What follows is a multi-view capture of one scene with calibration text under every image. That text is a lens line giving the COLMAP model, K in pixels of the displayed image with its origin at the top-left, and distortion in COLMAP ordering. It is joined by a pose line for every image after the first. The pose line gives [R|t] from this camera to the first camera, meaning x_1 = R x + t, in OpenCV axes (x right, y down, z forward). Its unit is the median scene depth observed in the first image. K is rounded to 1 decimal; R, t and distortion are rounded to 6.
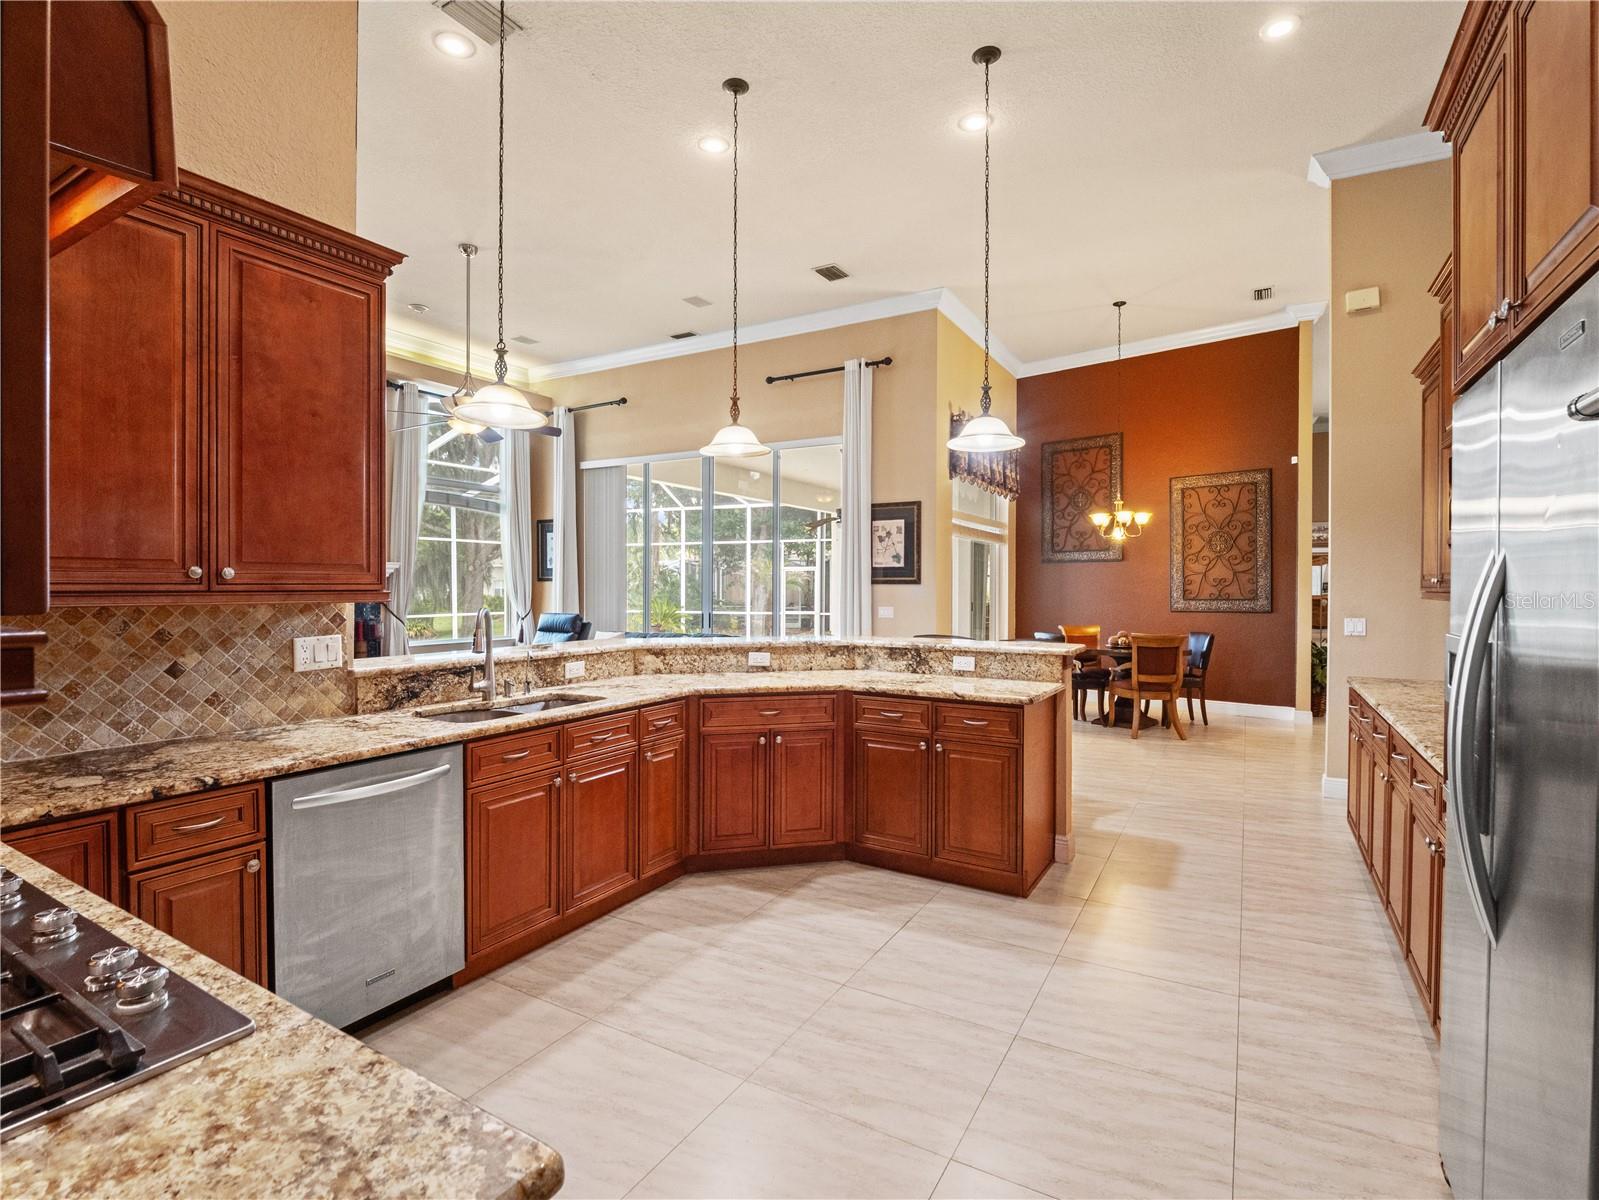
lens RADIAL K [[774.7, 0, 806.0], [0, 774.7, 590.8], [0, 0, 1]] dist [-0.006064, -0.004809]
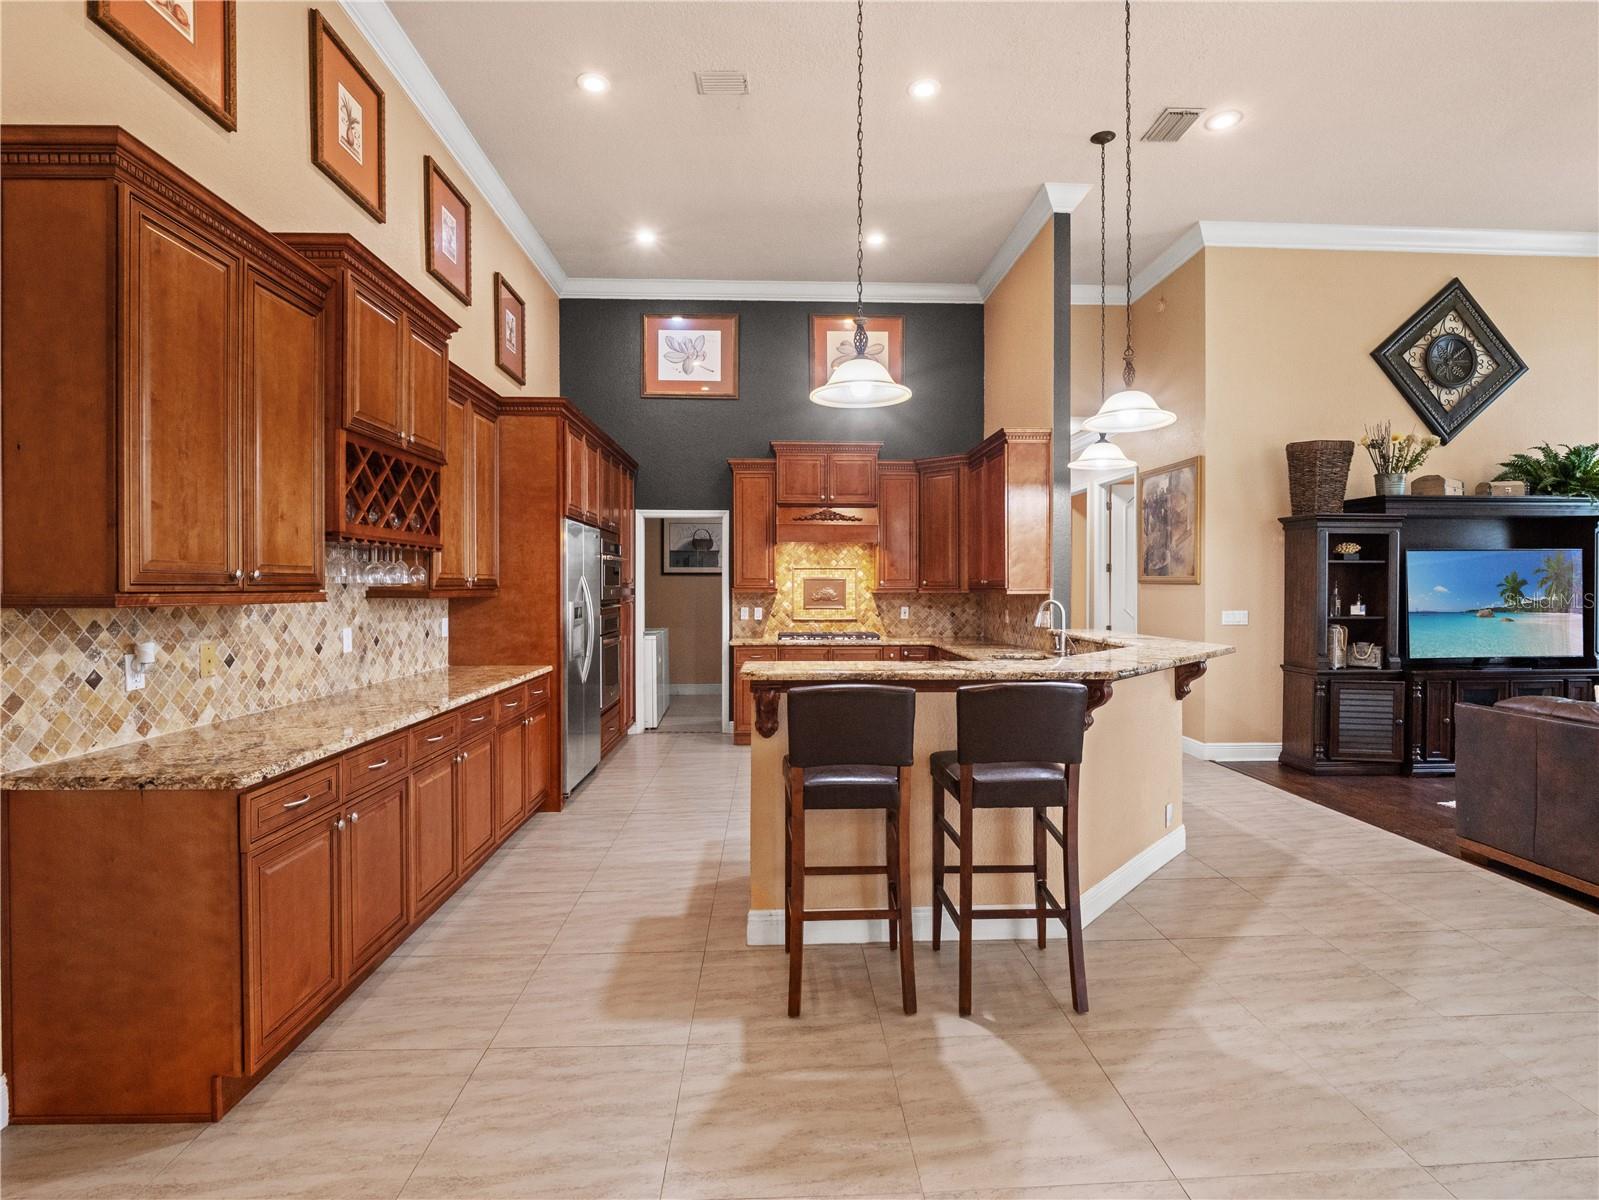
lens RADIAL K [[774.7, 0, 802.1], [0, 774.7, 591.1], [0, 0, 1]] dist [-0.006064, -0.004809]
pose [[-0.847291, 0.000766, -0.531129, 0.953744], [-0.005425, 0.999934, 0.010096, -0.010925], [0.531102, 0.011435, -0.847231, 2.263134]]
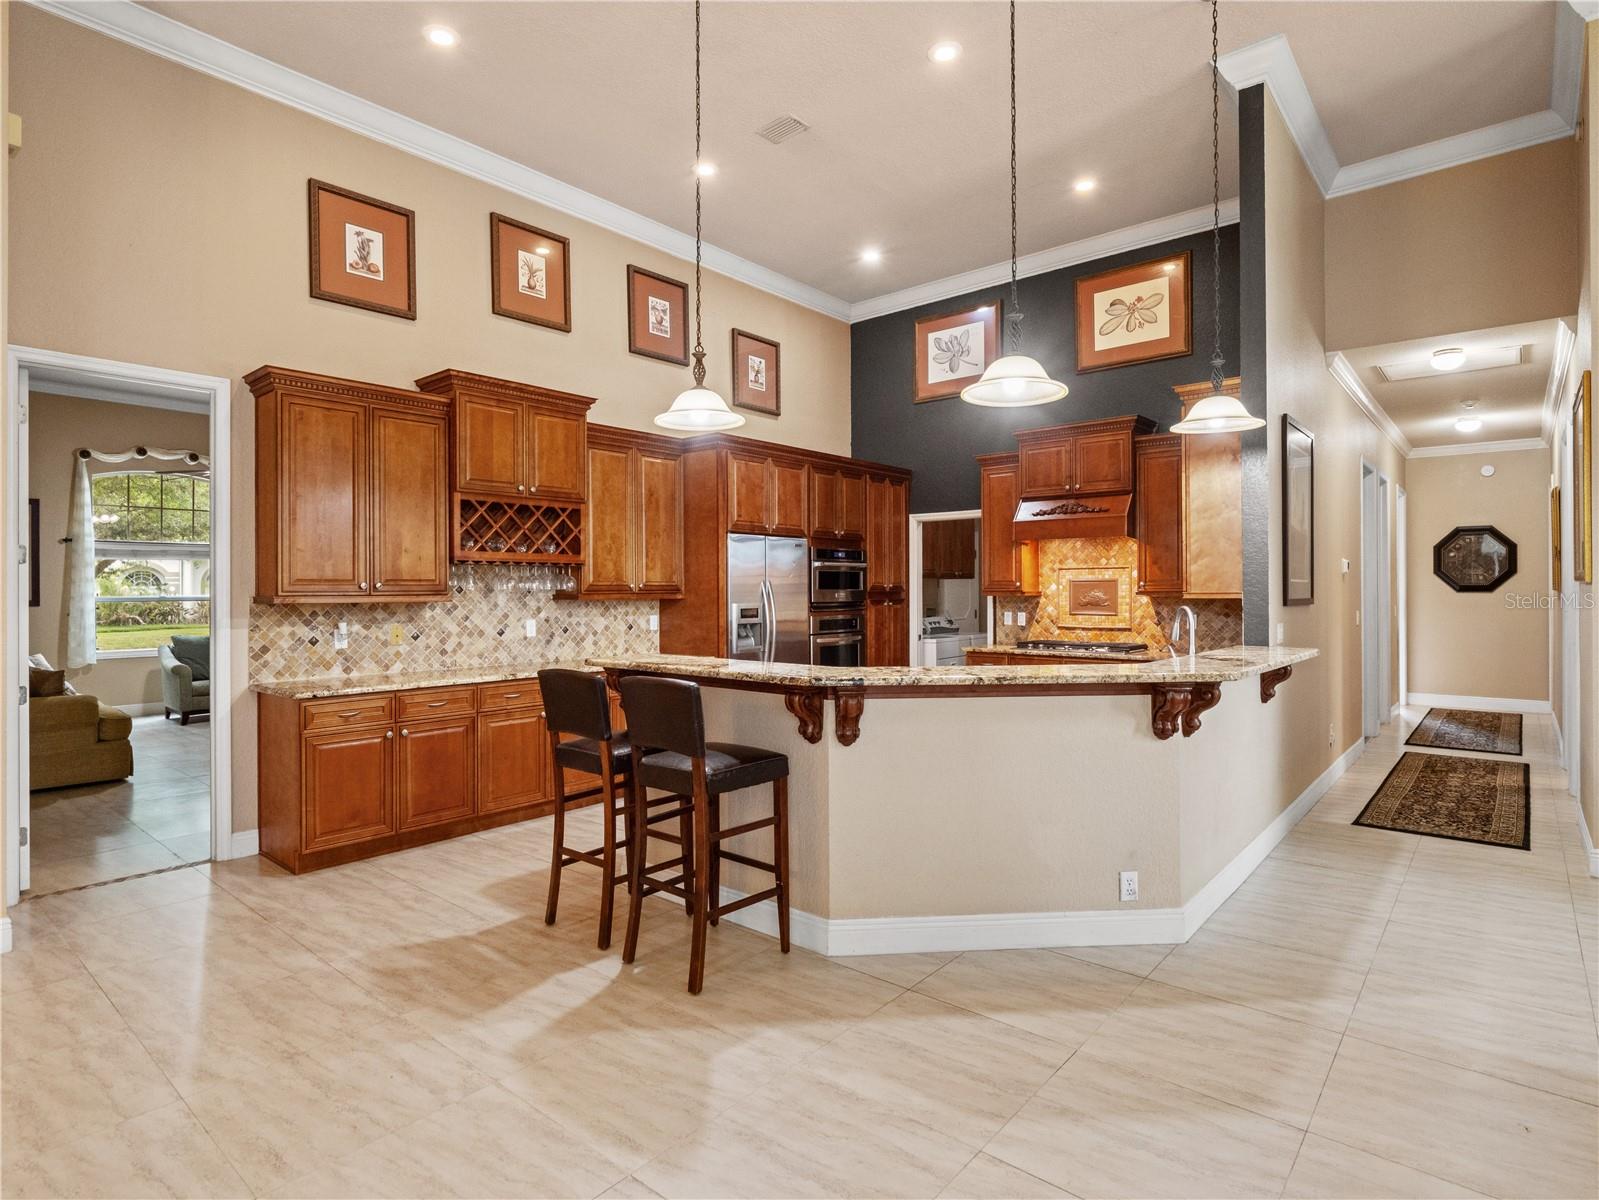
lens RADIAL K [[845.7, 0, 798.4], [0, 845.7, 588.1], [0, 0, 1]] dist [0.000970, -0.004936]
pose [[-0.982315, 0.002113, 0.187224, -0.065958], [0.003104, 0.999983, 0.005001, -0.018007], [-0.187210, 0.005494, -0.982305, 2.655257]]
